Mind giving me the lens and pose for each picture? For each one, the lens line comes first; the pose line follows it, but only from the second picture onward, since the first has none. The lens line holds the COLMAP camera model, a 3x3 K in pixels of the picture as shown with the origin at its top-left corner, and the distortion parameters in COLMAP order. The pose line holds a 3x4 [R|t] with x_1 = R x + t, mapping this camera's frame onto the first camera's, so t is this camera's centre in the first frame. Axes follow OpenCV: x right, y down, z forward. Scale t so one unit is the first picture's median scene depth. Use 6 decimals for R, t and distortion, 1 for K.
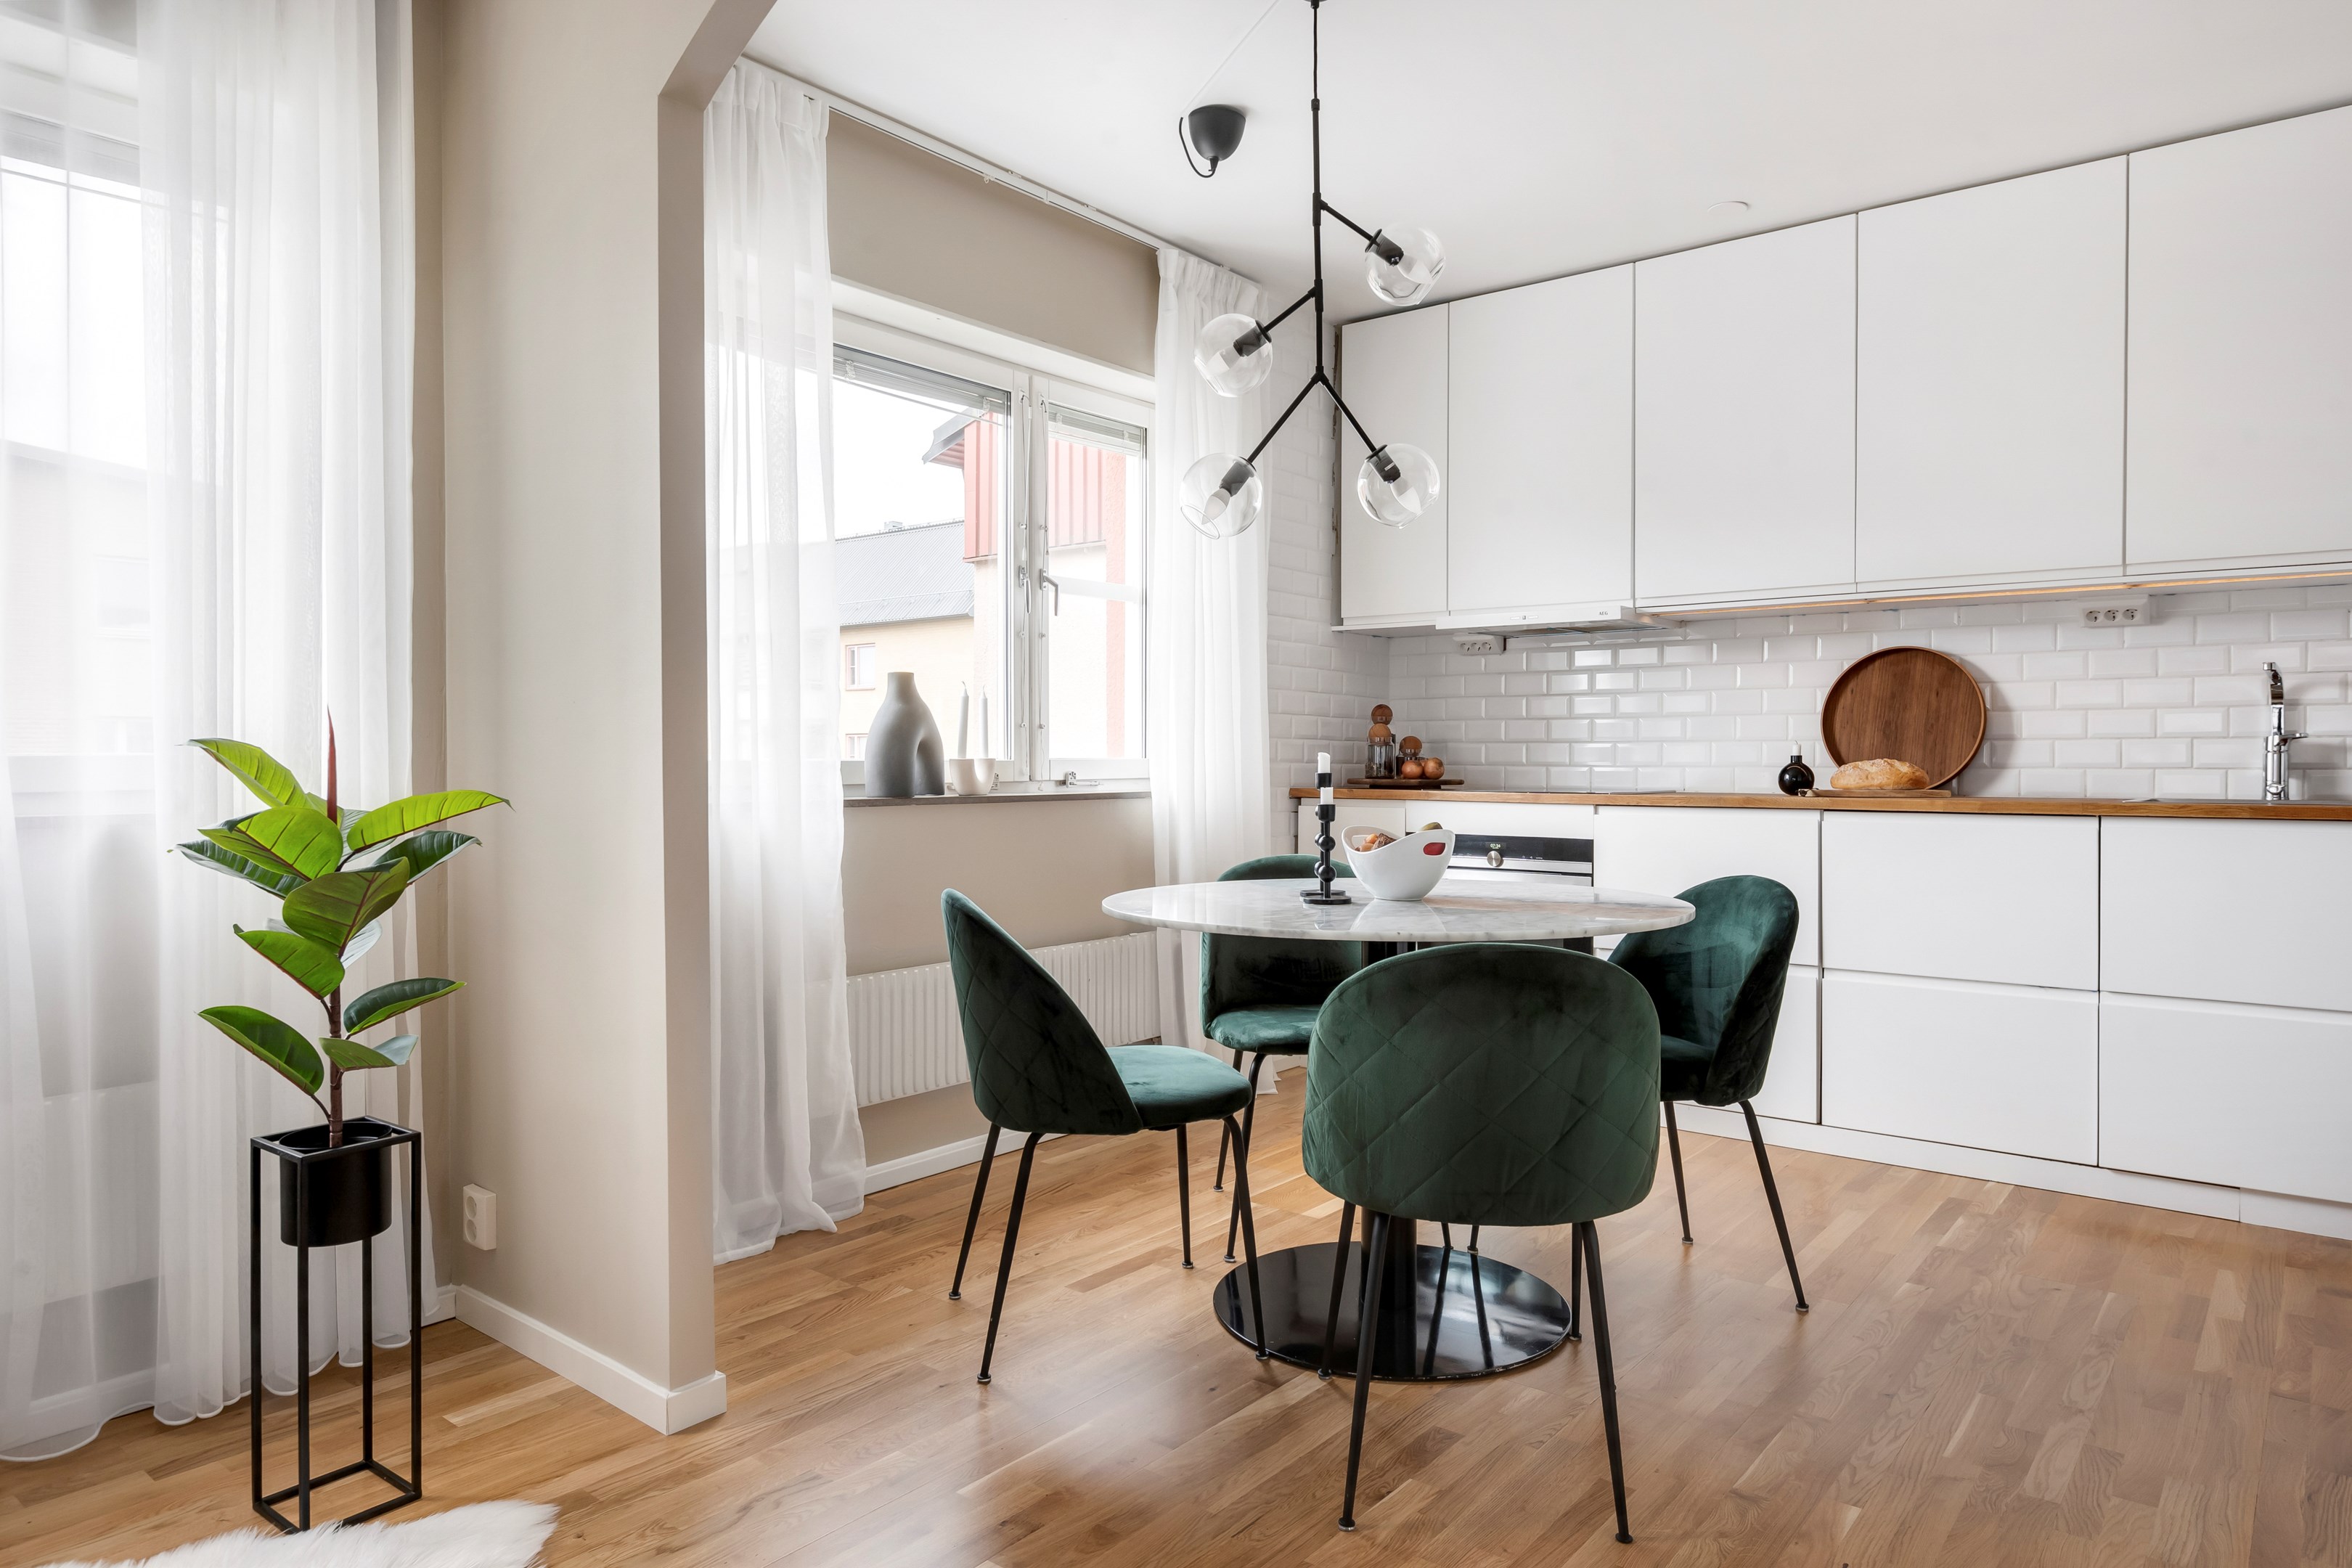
lens RADIAL K [[1451.7, 0, 1184.3], [0, 1451.7, 765.0], [0, 0, 1]] dist [-0.001117, -0.003179]
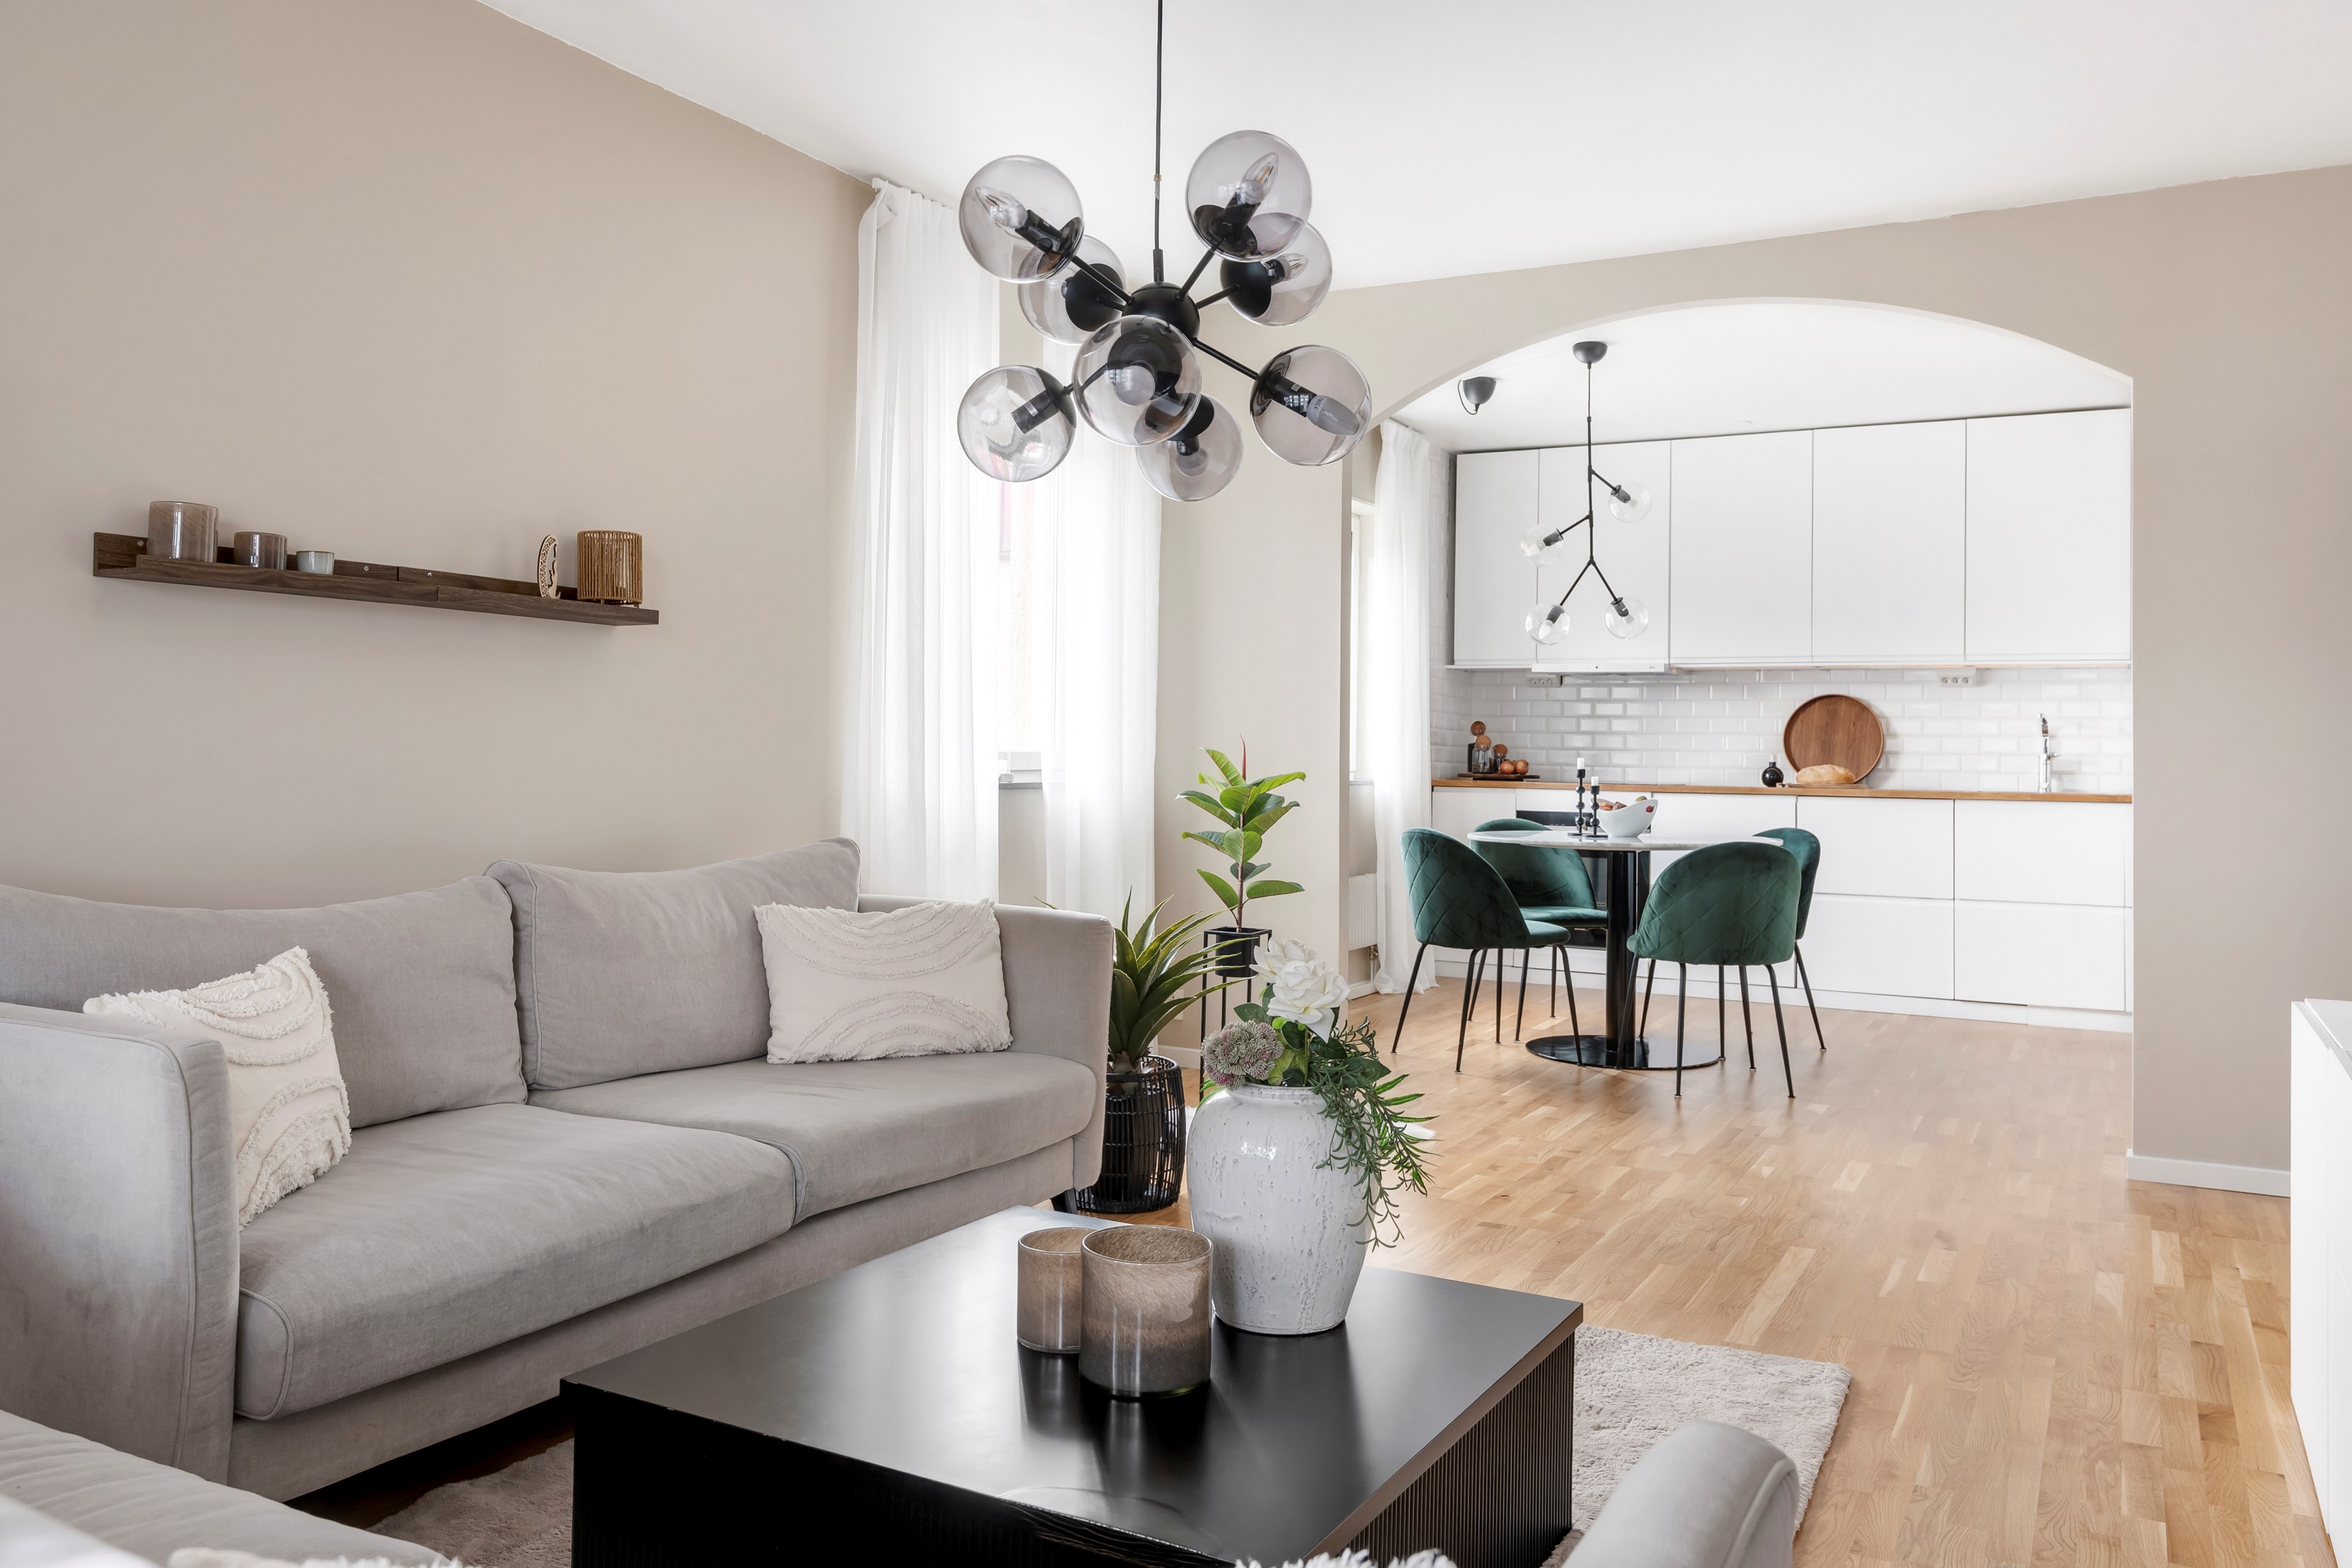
lens RADIAL K [[1772.7, 0, 1175.7], [0, 1772.7, 700.1], [0, 0, 1]] dist [0.002853, 0.000915]
pose [[0.983414, 0.020020, 0.180268, -0.596527], [-0.013895, 0.999285, -0.035173, 0.003181], [-0.180843, 0.032085, 0.982989, -0.823365]]
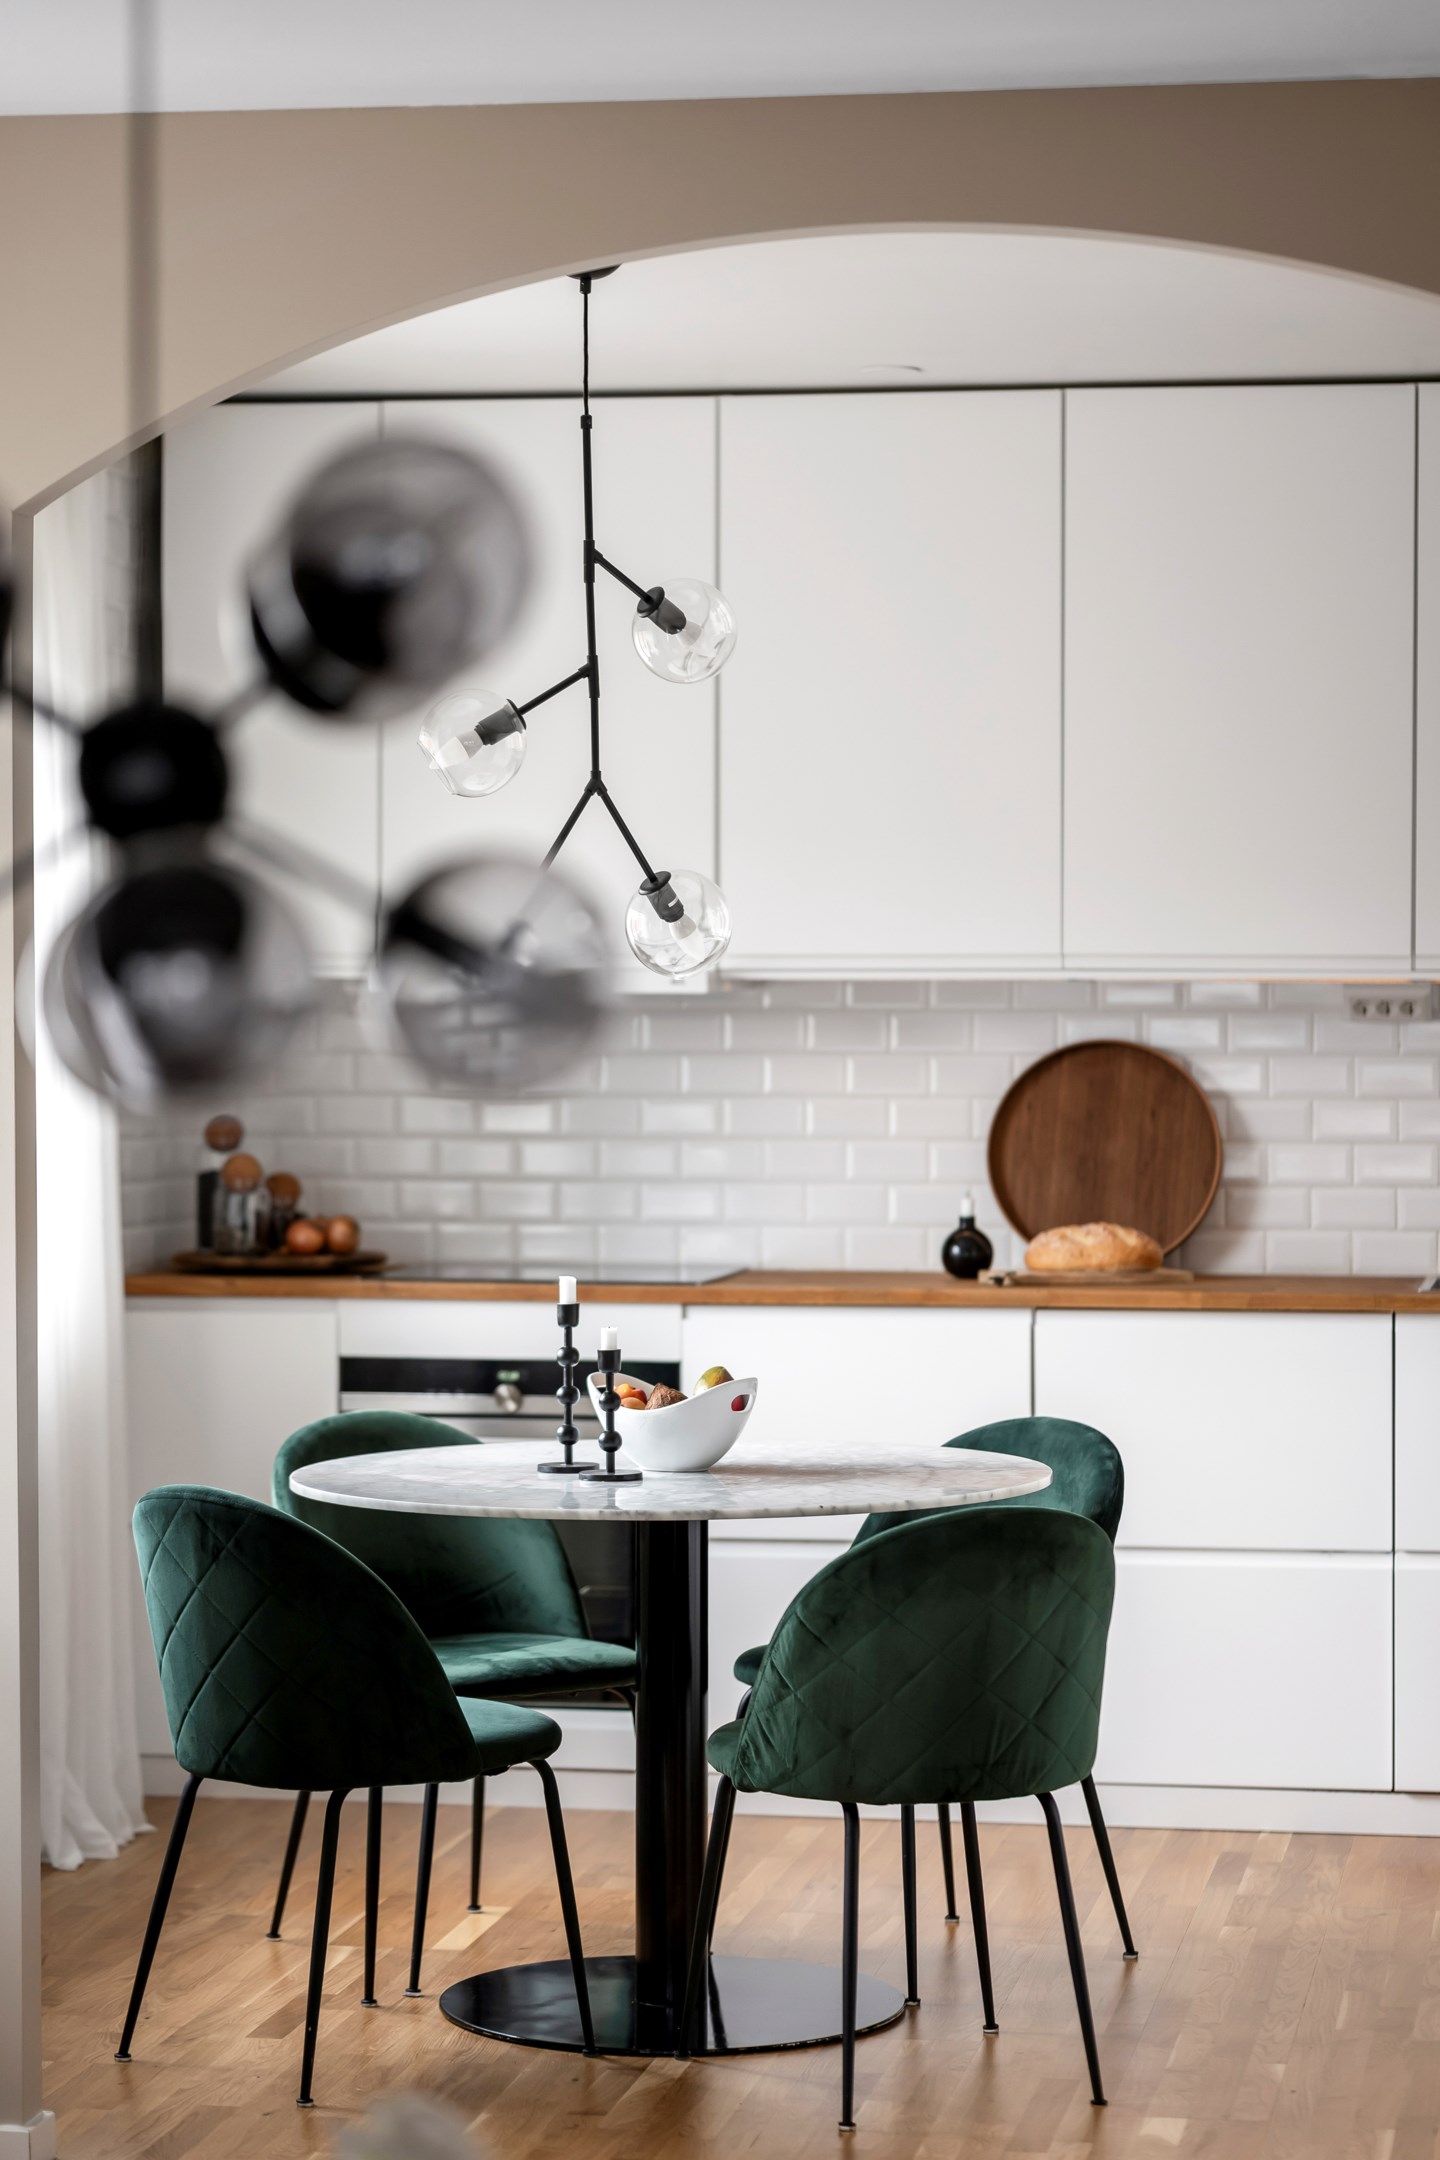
lens RADIAL K [[5110.6, 0, 725.2], [0, 5110.6, 1028.7], [0, 0, 1]] dist [-0.014499, -0.094545]
pose [[0.875393, -0.006475, 0.483369, -0.785859], [0.003387, 0.999968, 0.007261, -0.110416], [-0.483401, -0.004719, 0.875386, -0.944177]]
